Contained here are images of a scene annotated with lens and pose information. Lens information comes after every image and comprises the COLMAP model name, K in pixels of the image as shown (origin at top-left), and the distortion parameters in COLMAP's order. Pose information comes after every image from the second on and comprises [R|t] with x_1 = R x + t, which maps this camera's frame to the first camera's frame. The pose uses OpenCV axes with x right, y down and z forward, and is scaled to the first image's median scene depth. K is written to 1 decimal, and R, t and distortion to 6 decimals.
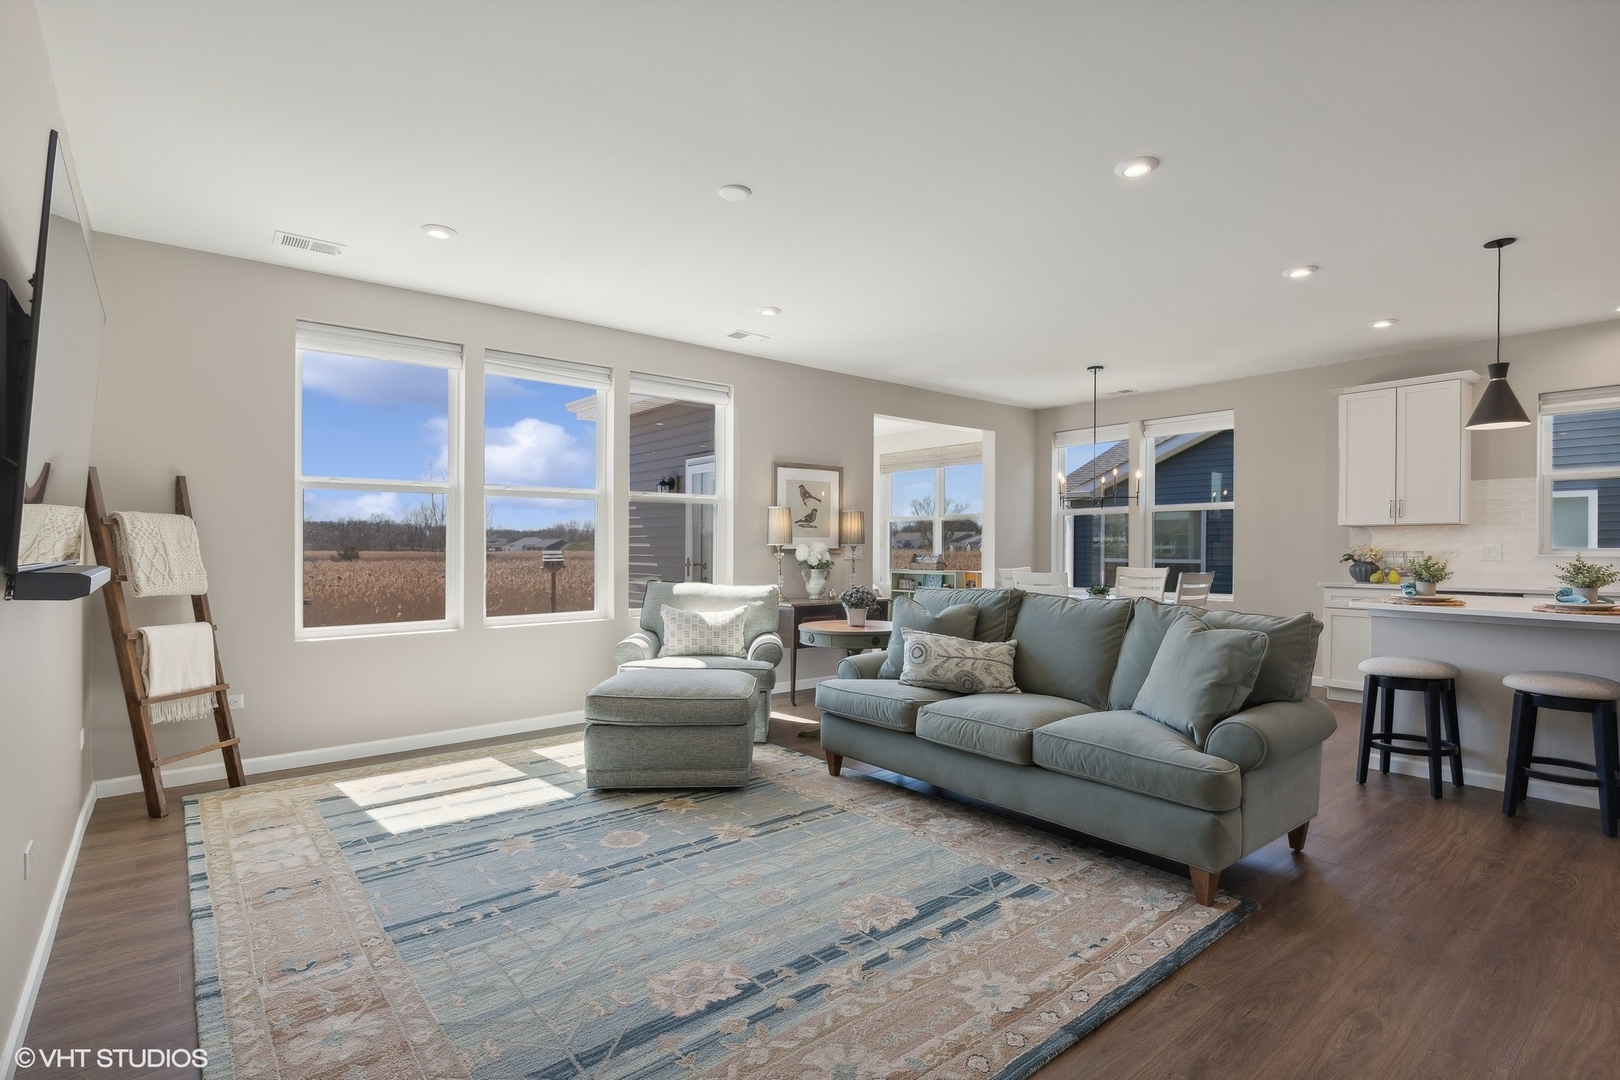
lens RADIAL K [[781.4, 0, 779.3], [0, 781.4, 561.0], [0, 0, 1]] dist [-0.001590, -0.001181]
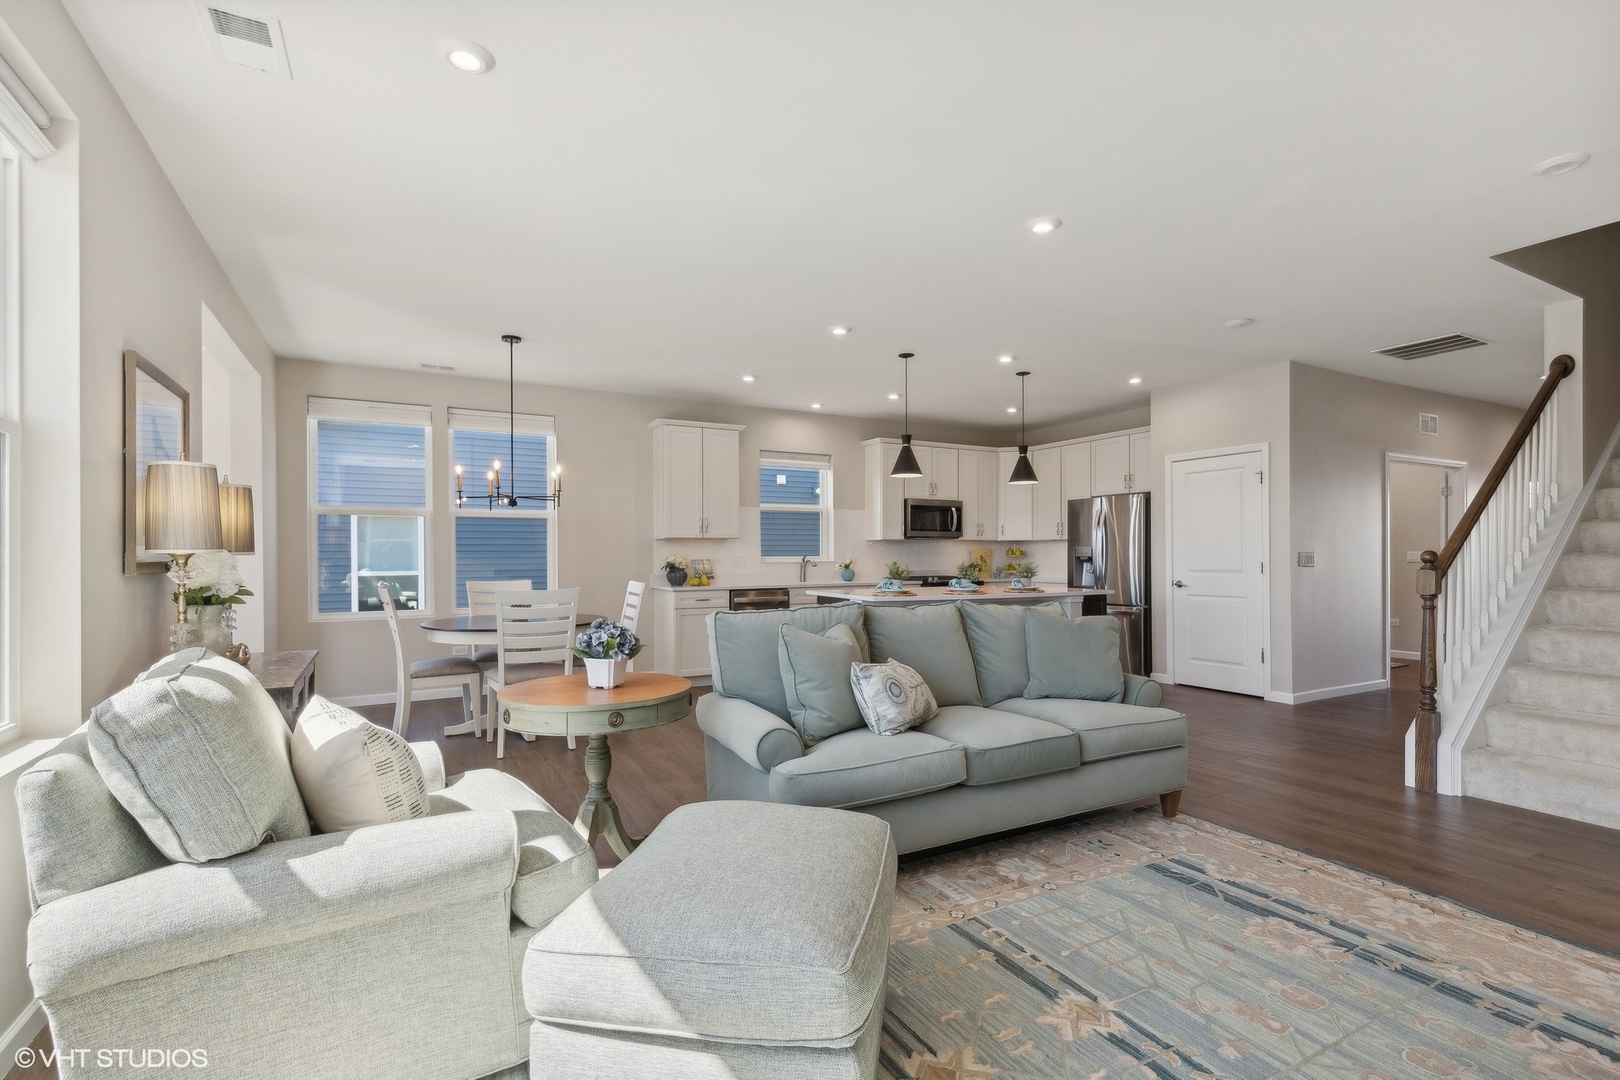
lens RADIAL K [[738.3, 0, 896.5], [0, 738.3, 553.4], [0, 0, 1]] dist [0.012469, -0.001364]
pose [[0.138395, 0.004782, 0.990366, -0.612300], [0.020369, 0.999763, -0.007674, -0.014796], [-0.990168, 0.021235, 0.138265, 0.979350]]
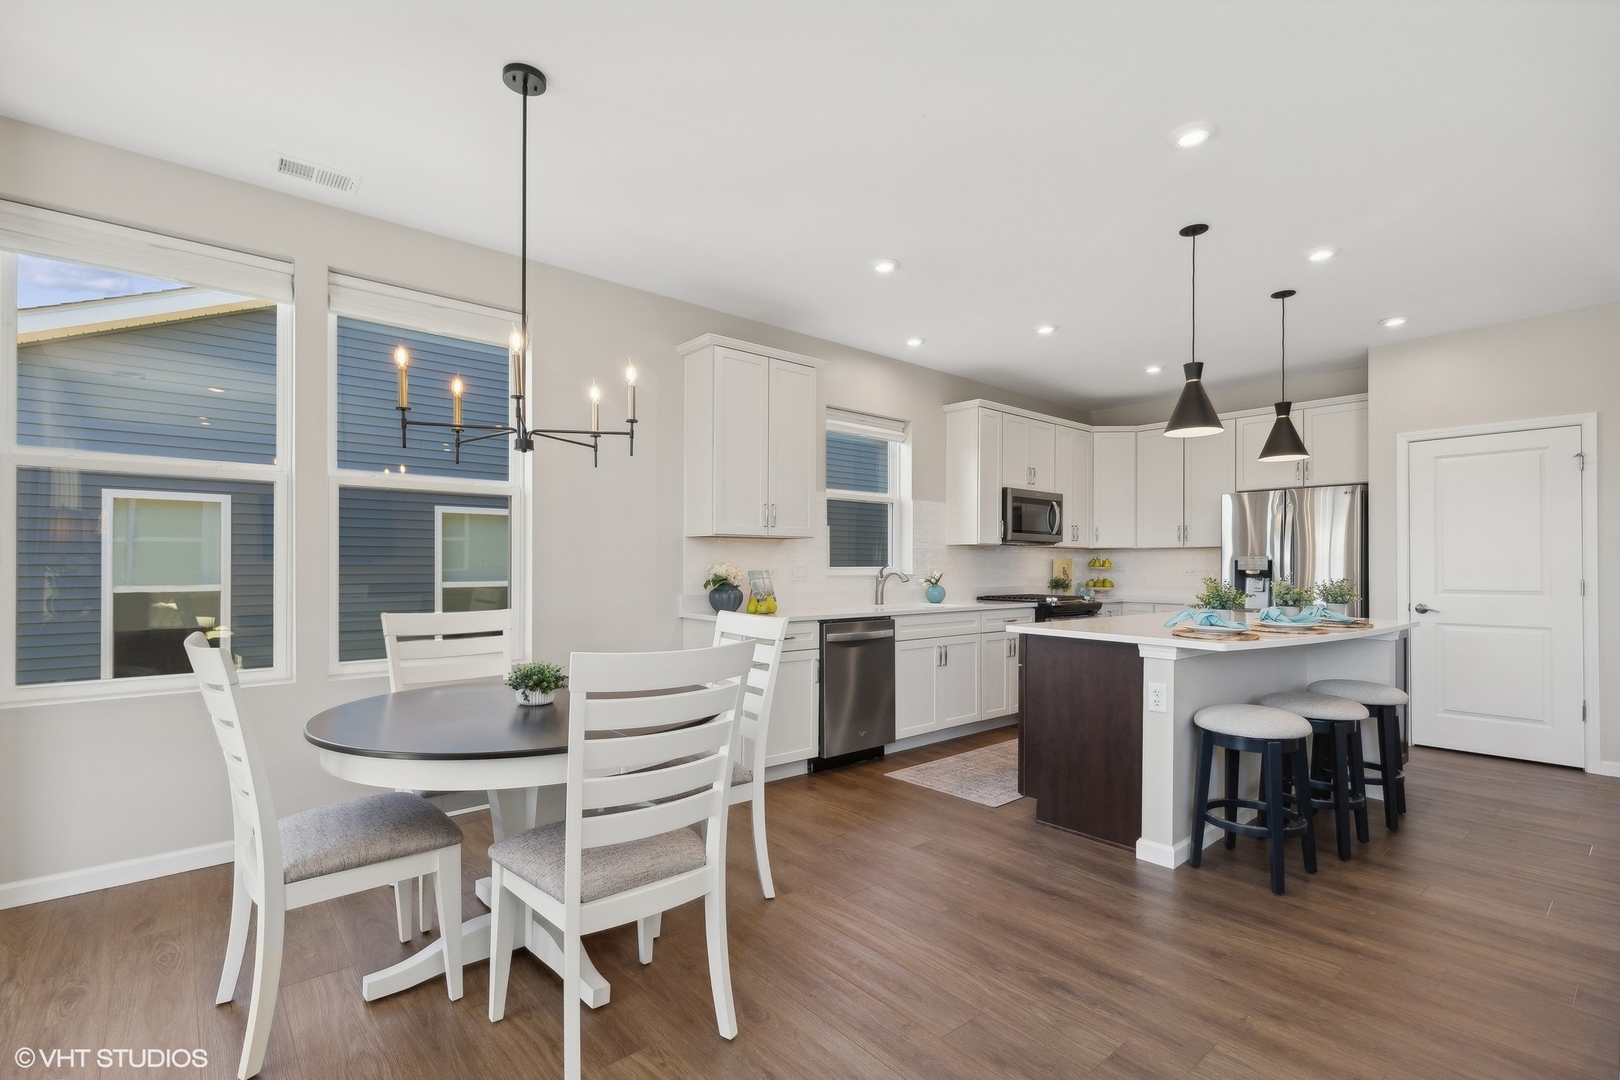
lens RADIAL K [[738.3, 0, 888.6], [0, 738.3, 553.6], [0, 0, 1]] dist [0.012469, -0.001364]
pose [[-0.037764, 0.020262, 0.999081, 0.085462], [0.013768, 0.999710, -0.019755, -0.026638], [-0.999192, 0.013010, -0.038032, 1.652504]]
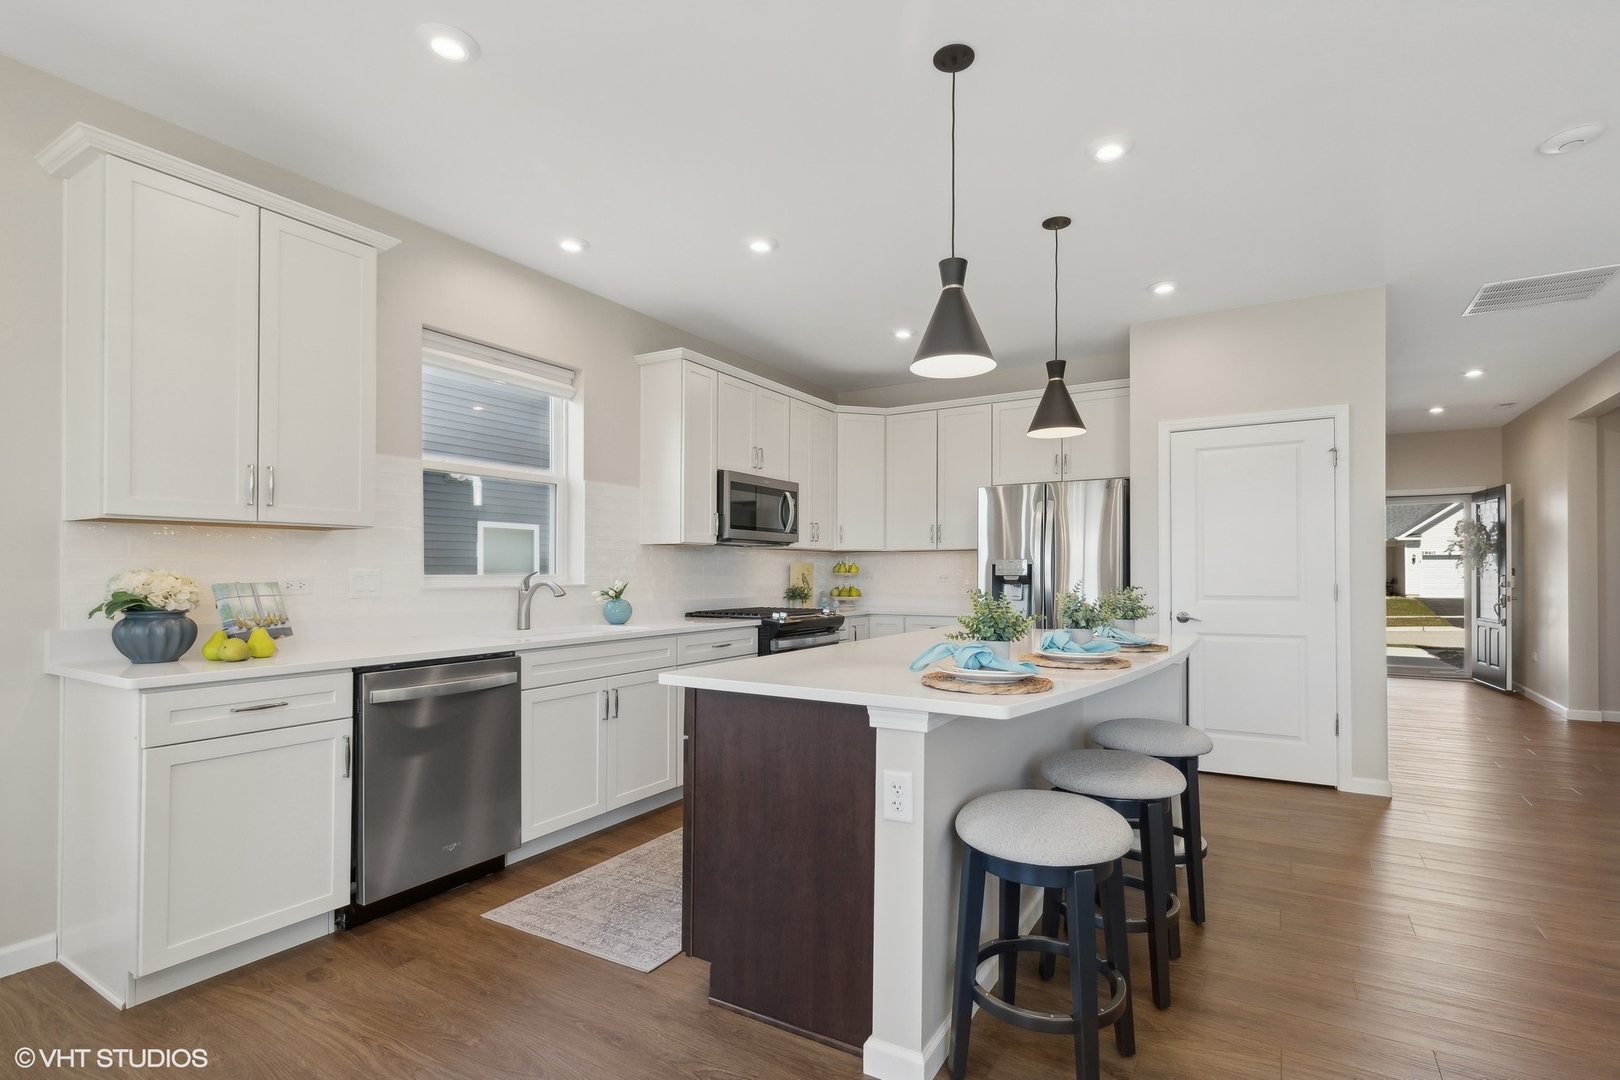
lens RADIAL K [[738.3, 0, 883.4], [0, 738.3, 564.5], [0, 0, 1]] dist [0.012469, -0.001364]
pose [[-0.338176, 0.014390, 0.940973, 0.482775], [0.019130, 0.999782, -0.008414, -0.025371], [-0.940888, 0.015155, -0.338377, 1.478404]]
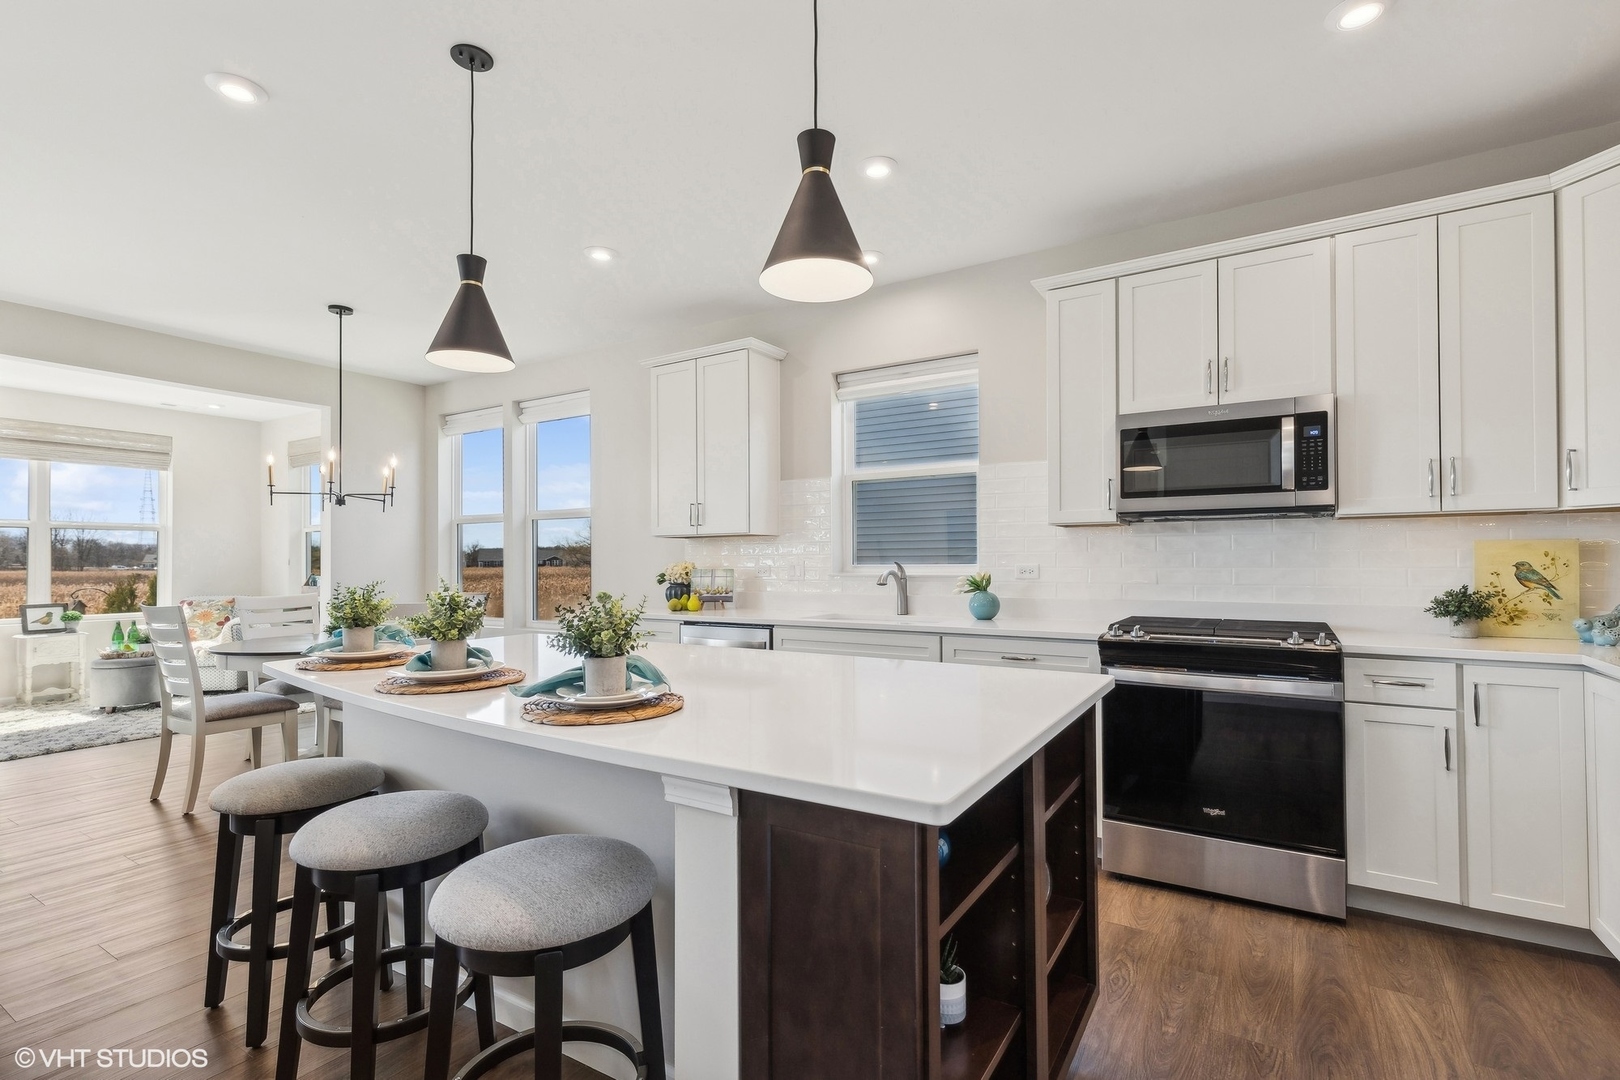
lens RADIAL K [[738.3, 0, 812.0], [0, 738.3, 553.6], [0, 0, 1]] dist [0.012469, -0.001364]
pose [[0.955795, 0.002302, 0.294024, 1.214105], [0.006095, 0.999599, -0.027640, -0.014693], [-0.293969, 0.028210, 0.955398, 0.479190]]
